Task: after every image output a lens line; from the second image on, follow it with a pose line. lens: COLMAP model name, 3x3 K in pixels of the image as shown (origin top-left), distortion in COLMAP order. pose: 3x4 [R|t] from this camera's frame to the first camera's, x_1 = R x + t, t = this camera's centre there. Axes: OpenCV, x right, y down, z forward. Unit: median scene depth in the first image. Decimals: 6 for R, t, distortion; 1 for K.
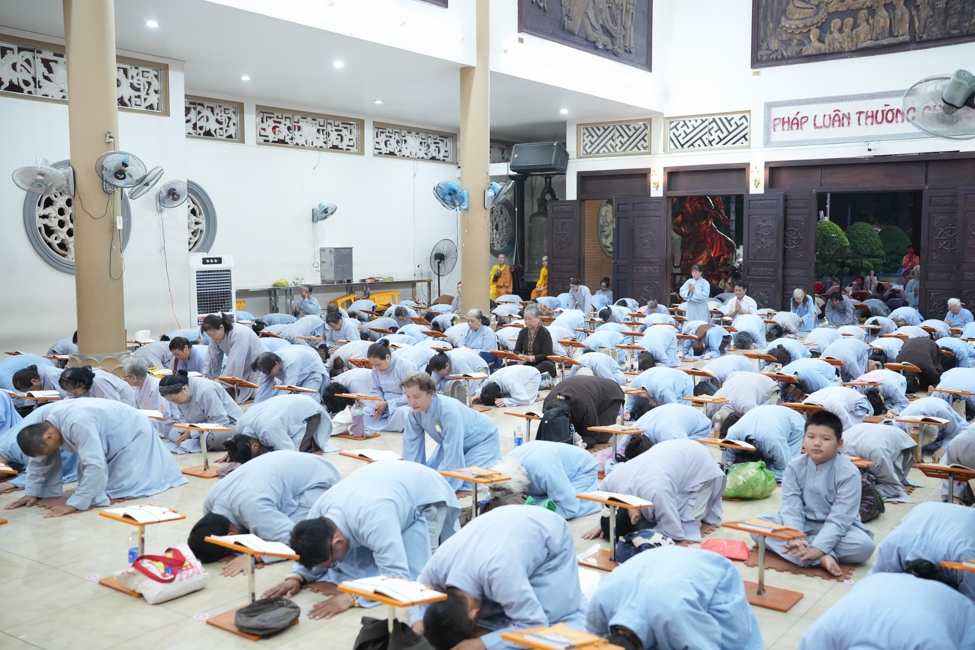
lens RADIAL K [[984.3, 0, 485.4], [0, 984.3, 322.3], [0, 0, 1]] dist [0.018379, 0.000000]
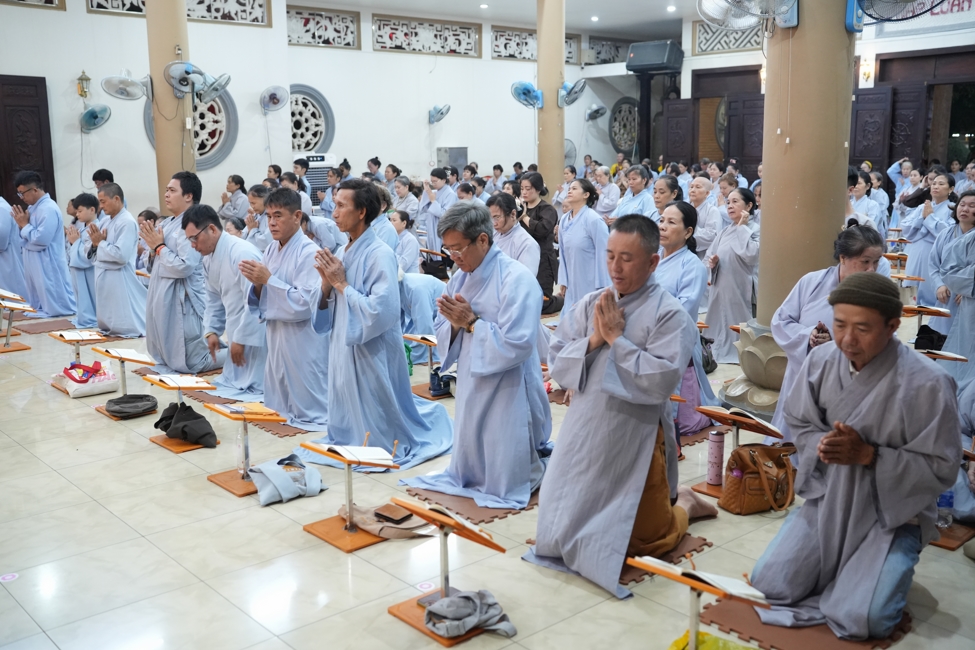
lens RADIAL K [[984.3, 0, 494.0], [0, 984.3, 324.9], [0, 0, 1]] dist [0.018379, 0.000000]
pose [[0.977120, 0.031174, -0.210394, 0.128895], [-0.010484, 0.995058, 0.098745, 0.010200], [0.212432, -0.094280, 0.972617, -0.050772]]
